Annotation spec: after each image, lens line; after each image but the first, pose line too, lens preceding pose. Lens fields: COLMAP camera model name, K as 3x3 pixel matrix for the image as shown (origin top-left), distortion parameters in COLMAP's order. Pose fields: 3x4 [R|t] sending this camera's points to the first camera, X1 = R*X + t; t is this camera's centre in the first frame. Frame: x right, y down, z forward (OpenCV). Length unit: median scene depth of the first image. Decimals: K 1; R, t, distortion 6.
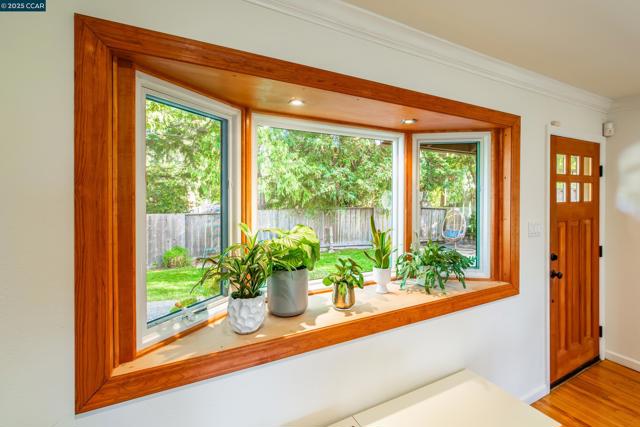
lens RADIAL K [[281.2, 0, 326.4], [0, 281.2, 198.9], [0, 0, 1]] dist [0.000345, 0.000040]
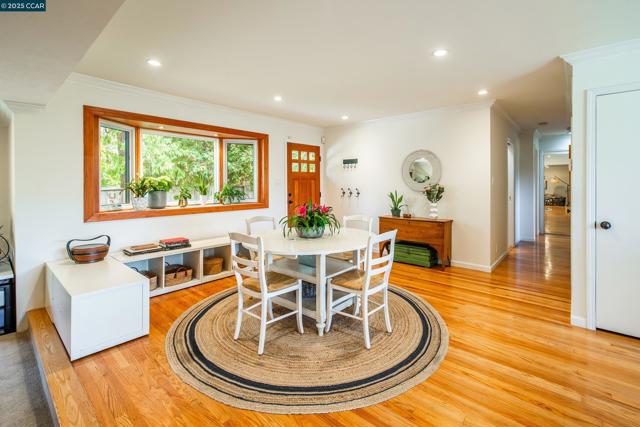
lens RADIAL K [[286.4, 0, 330.3], [0, 286.4, 186.8], [0, 0, 1]] dist [0.002539, 0.000208]
pose [[0.926903, -0.004702, 0.375271, 0.234524], [0.002682, 0.999979, 0.005907, 0.133648], [-0.375290, -0.004468, 0.926896, -1.379085]]
